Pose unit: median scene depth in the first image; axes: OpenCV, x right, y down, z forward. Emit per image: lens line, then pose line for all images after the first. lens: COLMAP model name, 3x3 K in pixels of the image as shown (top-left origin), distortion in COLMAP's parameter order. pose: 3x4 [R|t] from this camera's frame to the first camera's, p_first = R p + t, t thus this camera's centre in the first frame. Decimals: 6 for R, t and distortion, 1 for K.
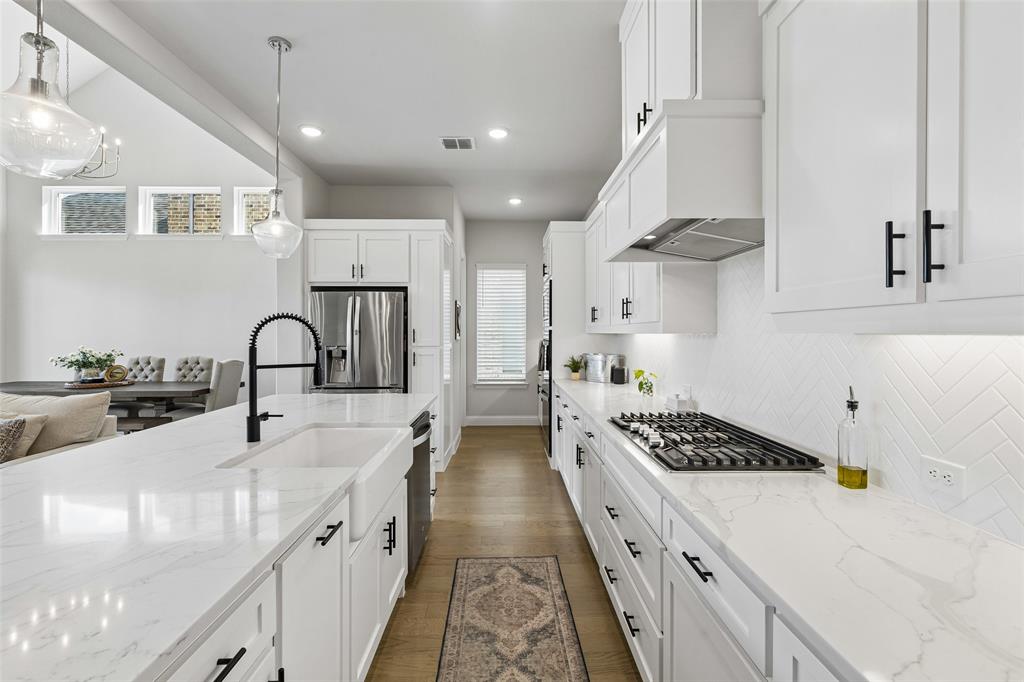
lens RADIAL K [[463.8, 0, 511.7], [0, 463.8, 334.9], [0, 0, 1]] dist [0.000679, 0.000090]
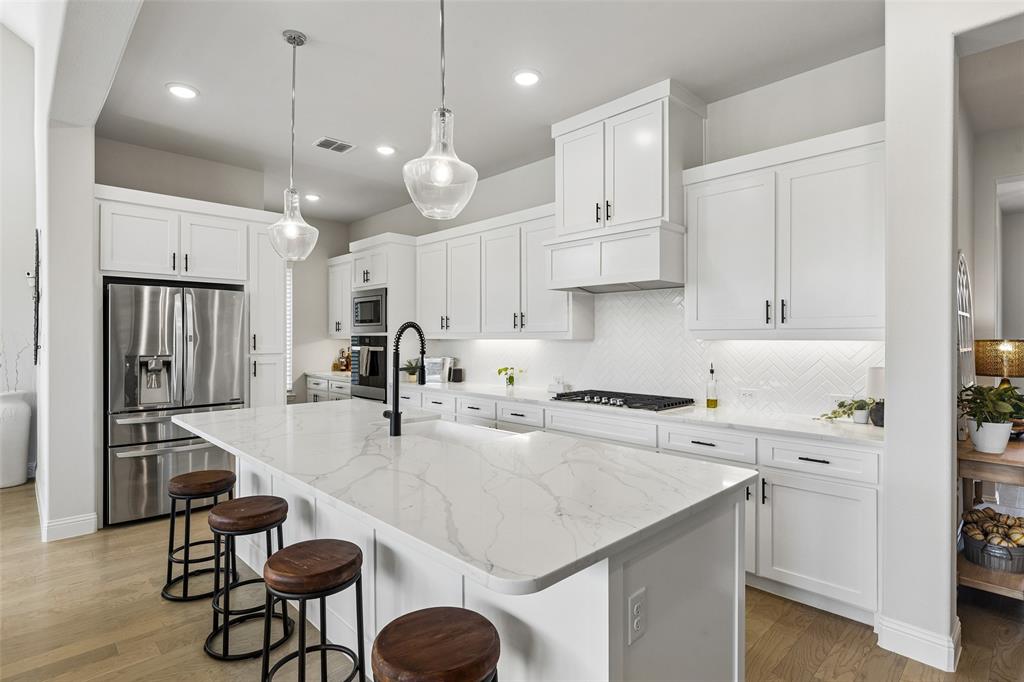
lens RADIAL K [[529.2, 0, 512.0], [0, 529.2, 341.0], [0, 0, 1]] dist [0.002154, 0.000253]
pose [[0.726449, -0.003370, 0.687212, -0.575141], [0.002528, 0.999994, 0.002231, -0.001309], [-0.687215, 0.000116, 0.726454, -0.065289]]
